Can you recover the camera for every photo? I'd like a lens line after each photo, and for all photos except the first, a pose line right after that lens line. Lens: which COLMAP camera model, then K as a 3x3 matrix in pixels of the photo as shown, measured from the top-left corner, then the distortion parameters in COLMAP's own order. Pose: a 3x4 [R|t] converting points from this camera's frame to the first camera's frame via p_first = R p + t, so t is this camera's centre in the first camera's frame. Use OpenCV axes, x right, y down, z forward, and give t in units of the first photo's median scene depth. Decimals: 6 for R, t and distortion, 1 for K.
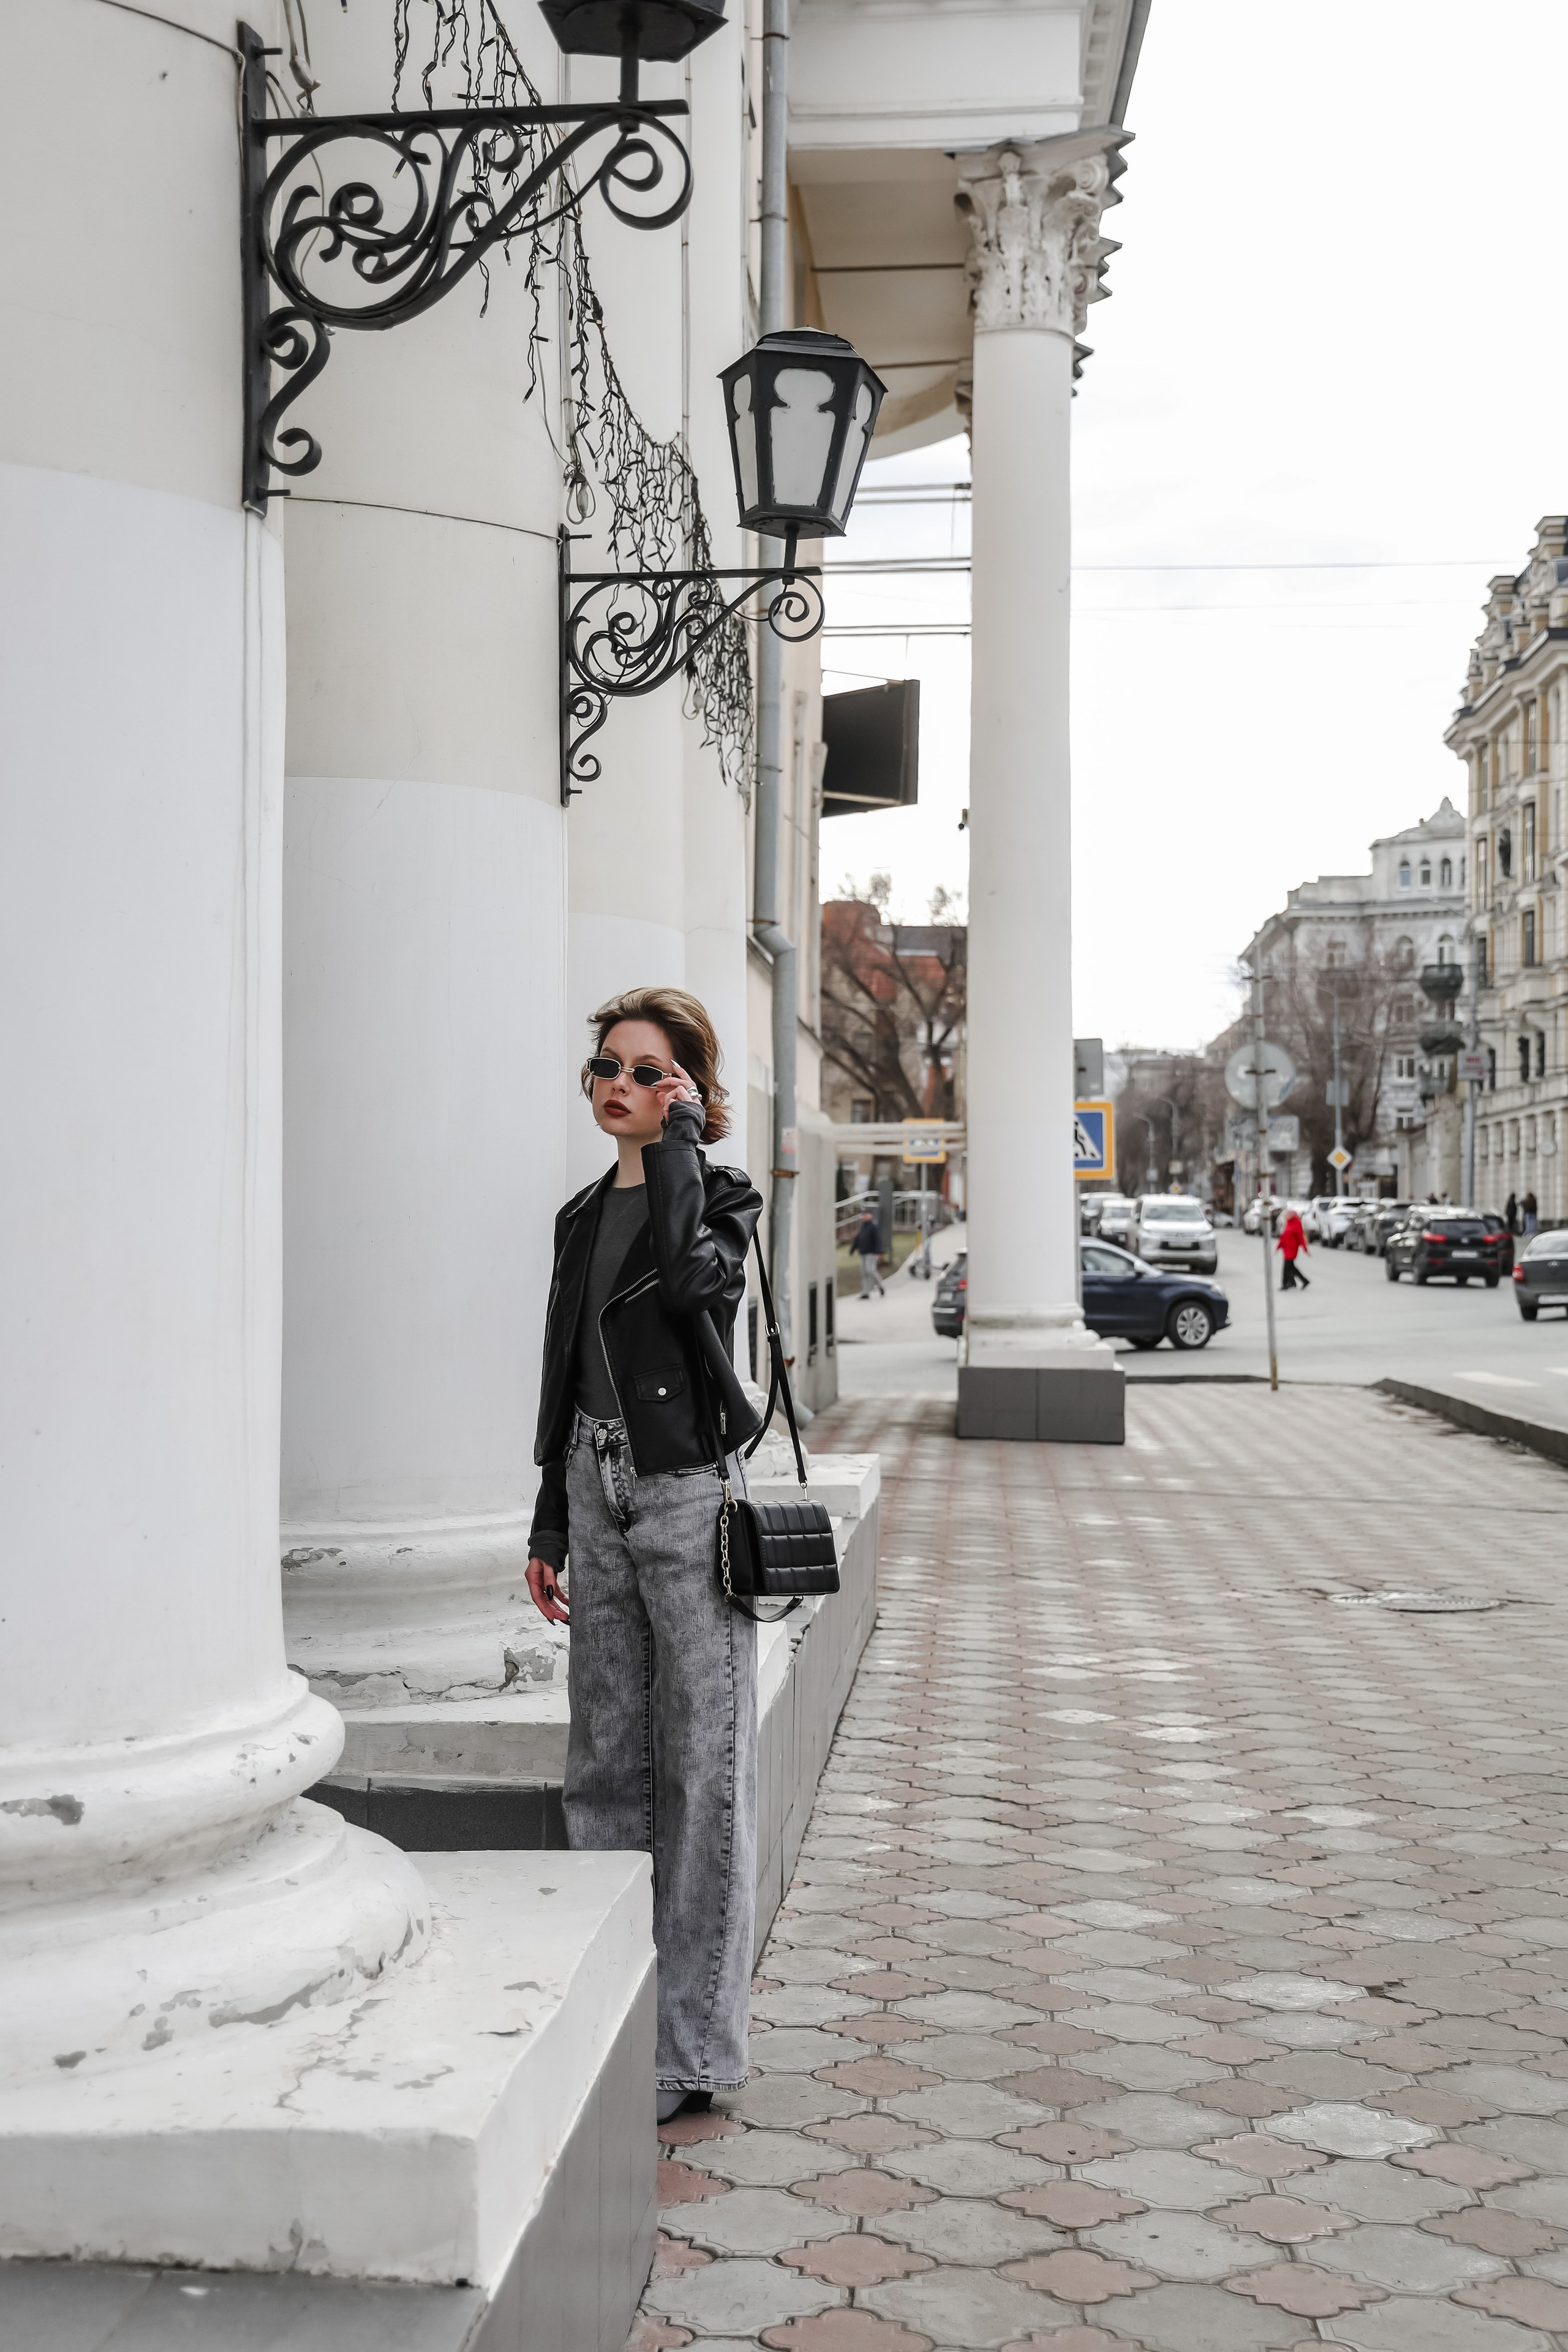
lens RADIAL K [[3009.0, 0, 744.7], [0, 3009.0, 1079.1], [0, 0, 1]] dist [0.168476, 0.000000]
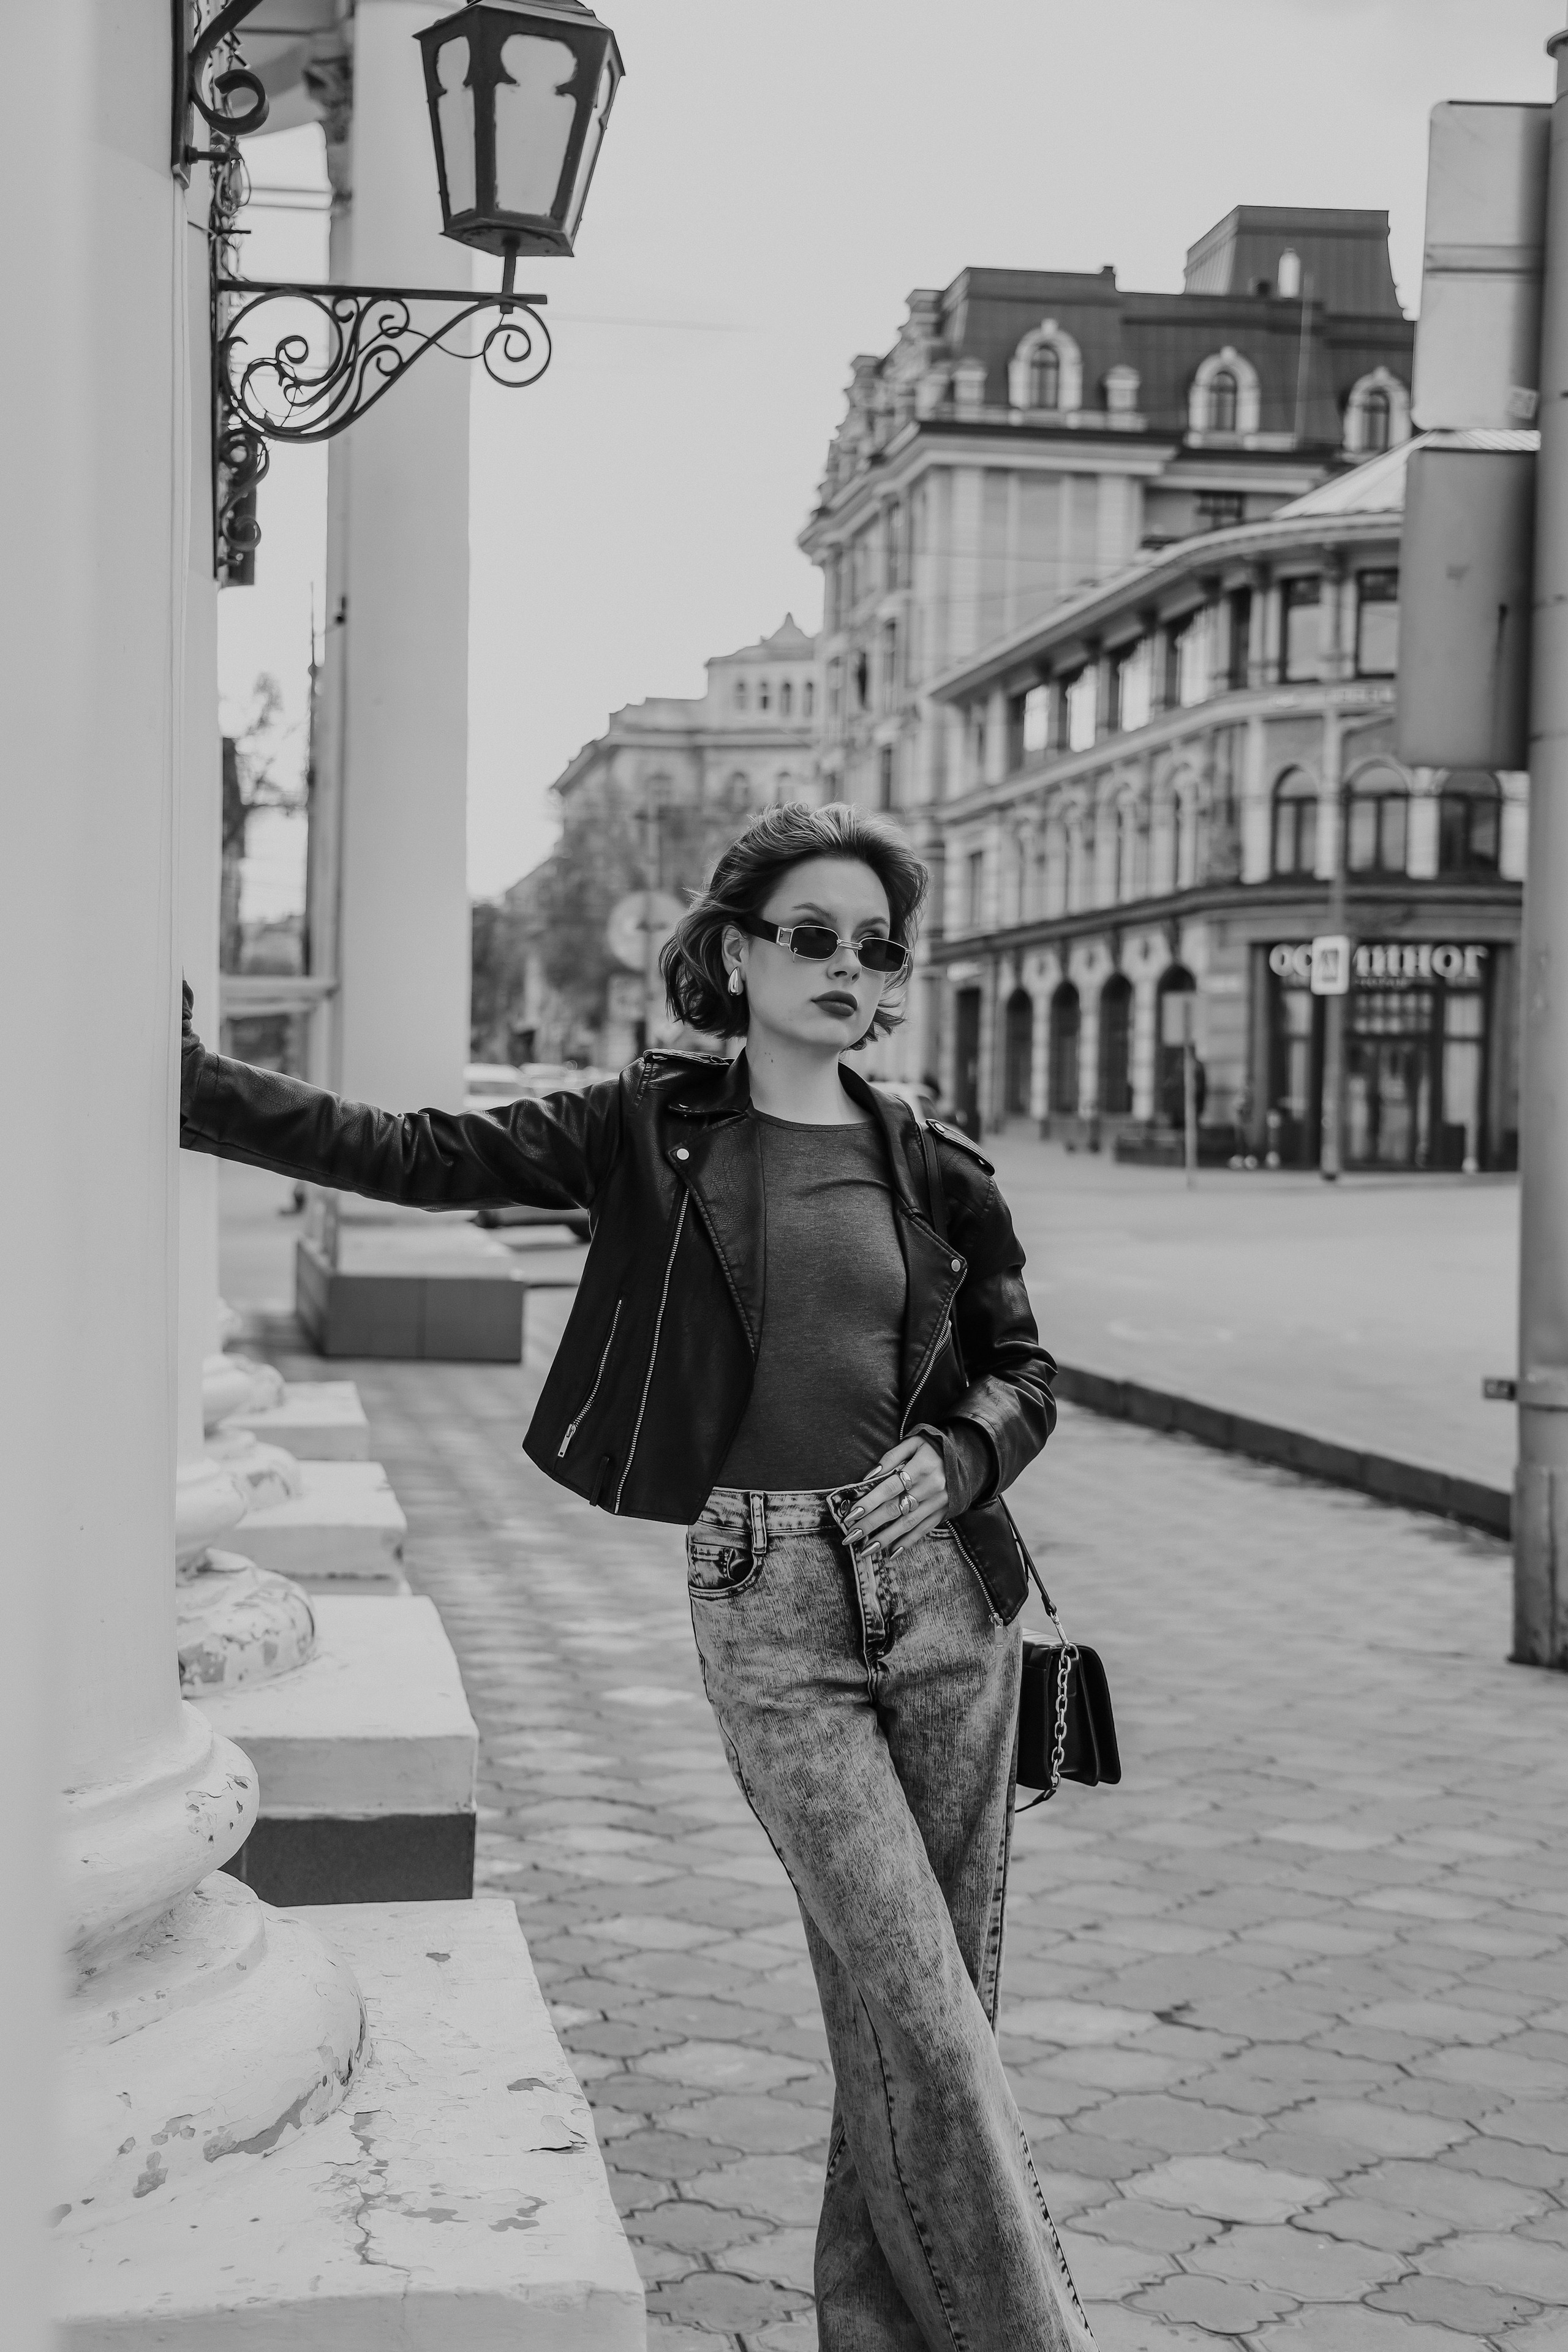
lens RADIAL K [[3574.0, 0, 712.3], [0, 3574.0, 1095.6], [0, 0, 1]] dist [0.270939, 0.000000]
pose [[0.972754, 0.018221, 0.231121, -0.145250], [-0.029342, 0.998566, 0.044772, -0.001985], [-0.229974, -0.050334, 0.971894, 0.047676]]
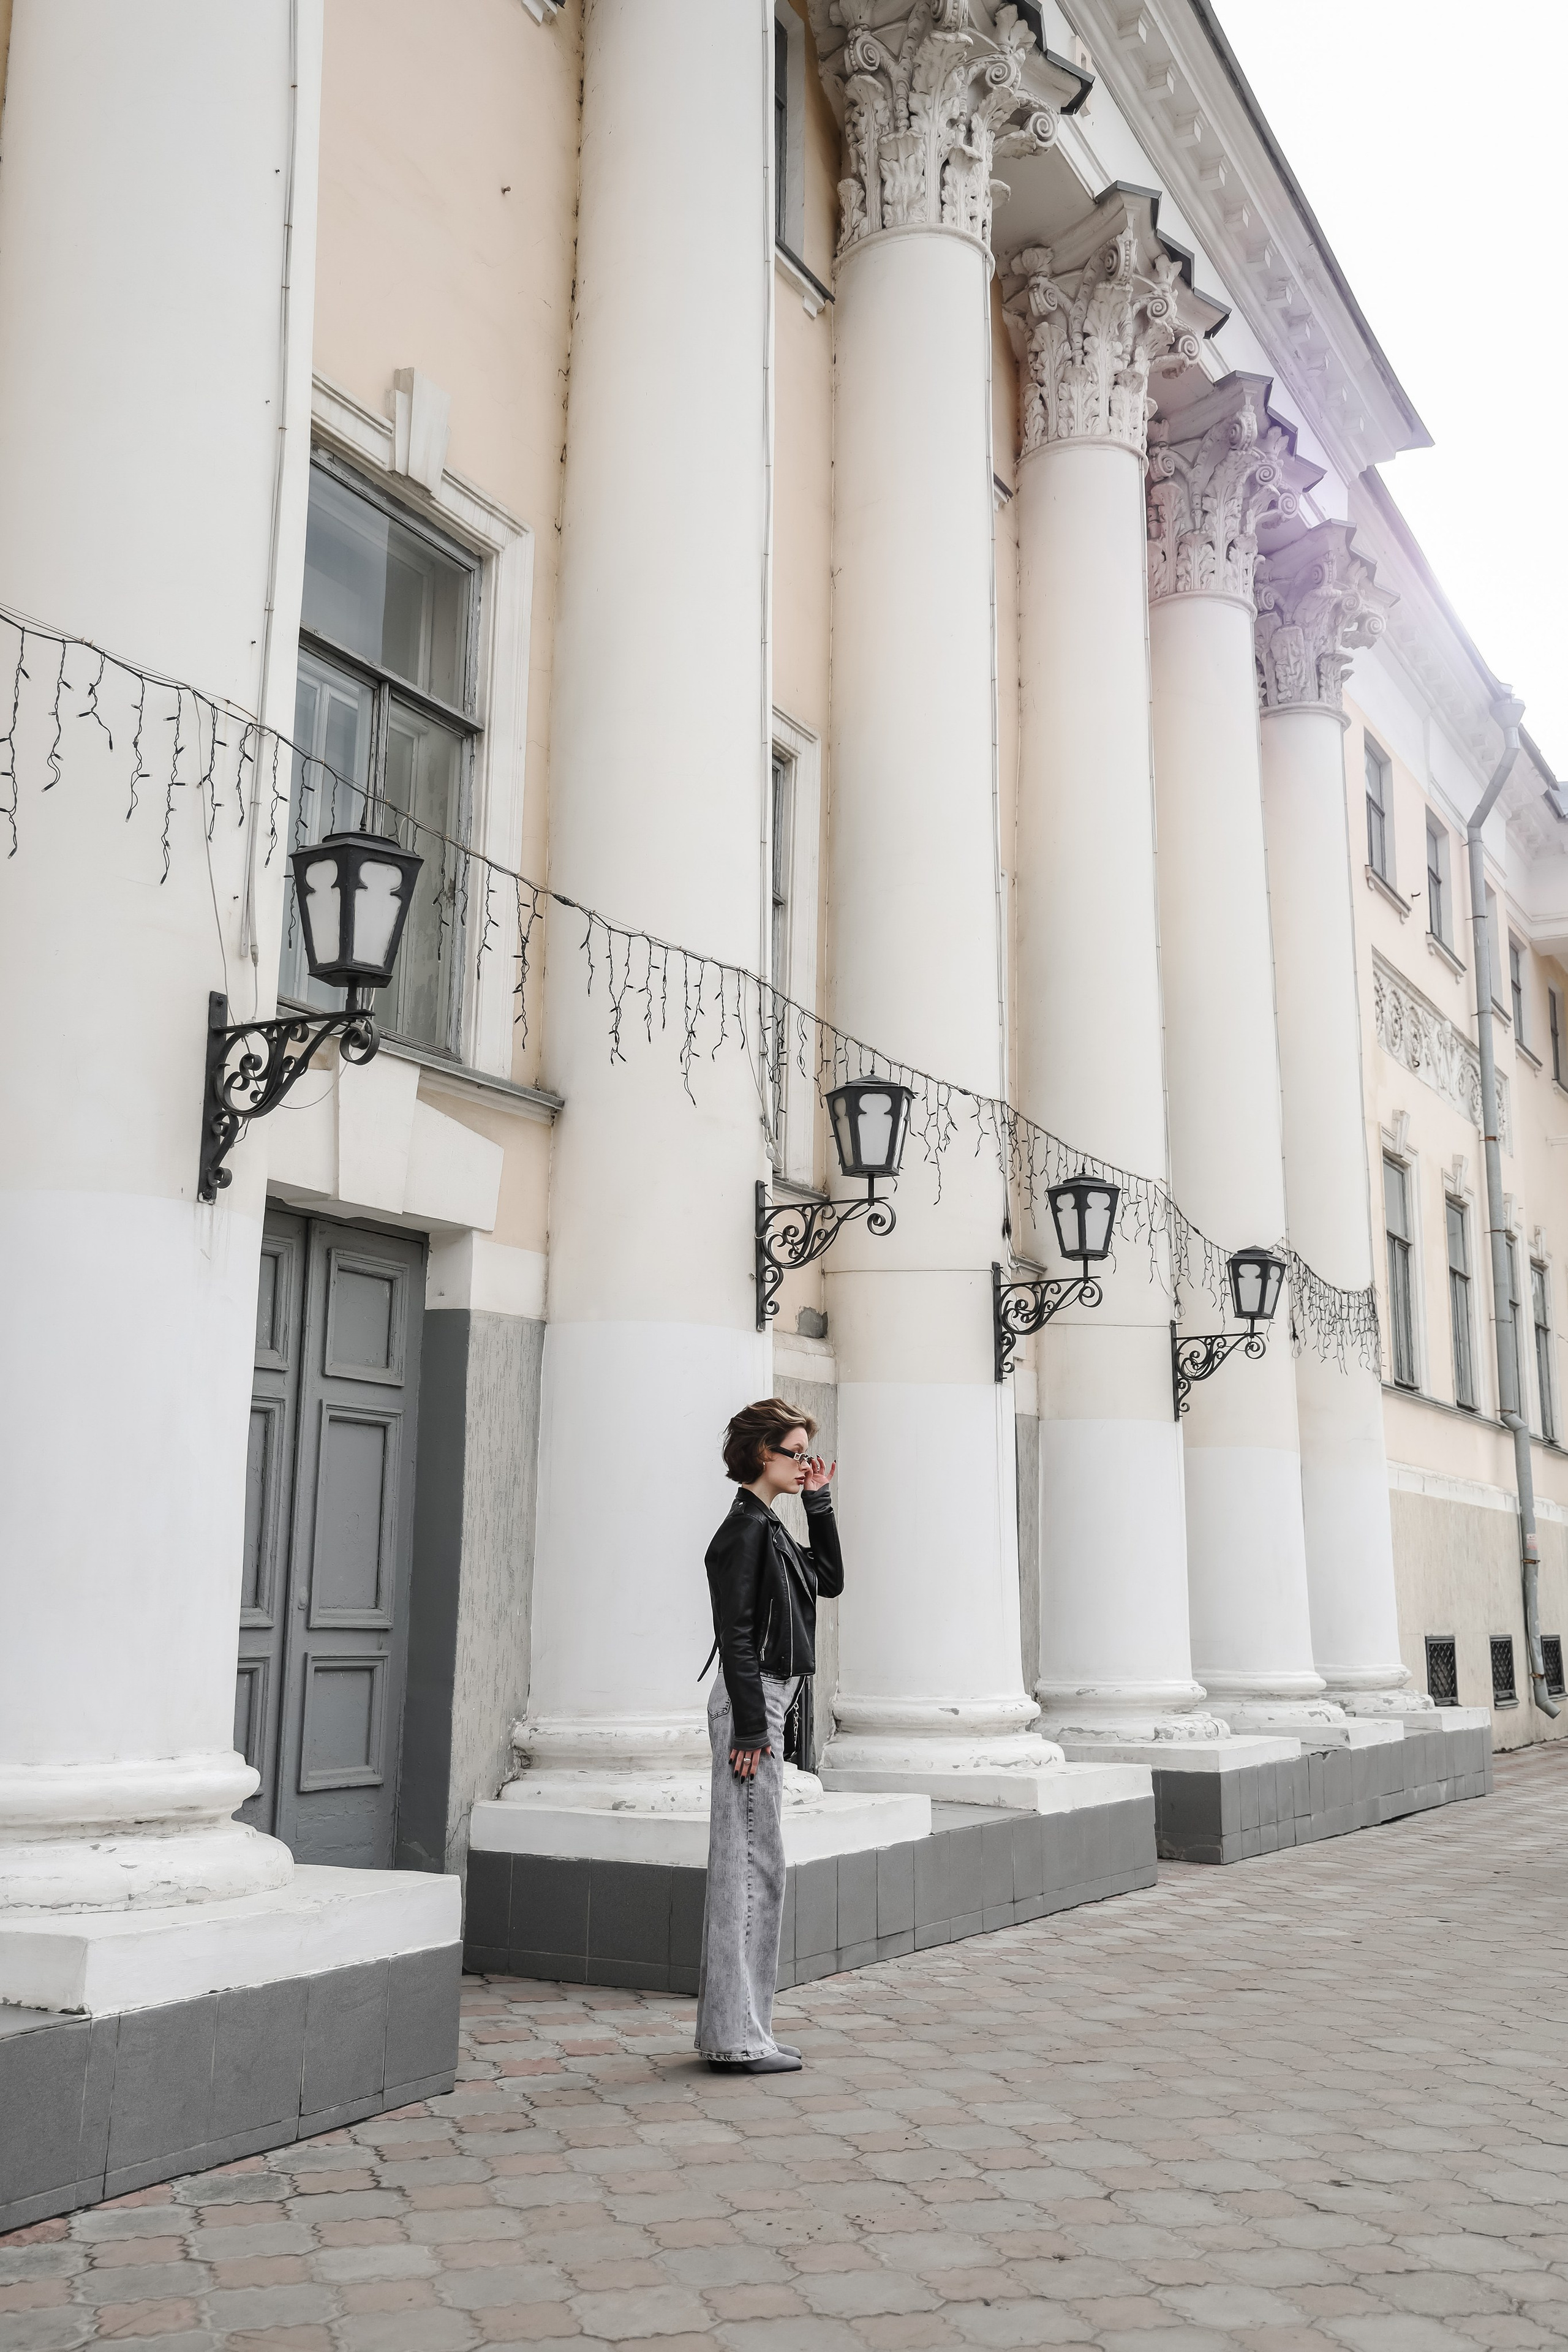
lens RADIAL K [[2290.1, 0, 776.2], [0, 2290.1, 1096.3], [0, 0, 1]] dist [0.049846, 0.000000]
pose [[0.914140, -0.088042, -0.395722, 0.473282], [0.019328, 0.984488, -0.174383, -0.024556], [0.404937, 0.151762, 0.901662, -1.116836]]
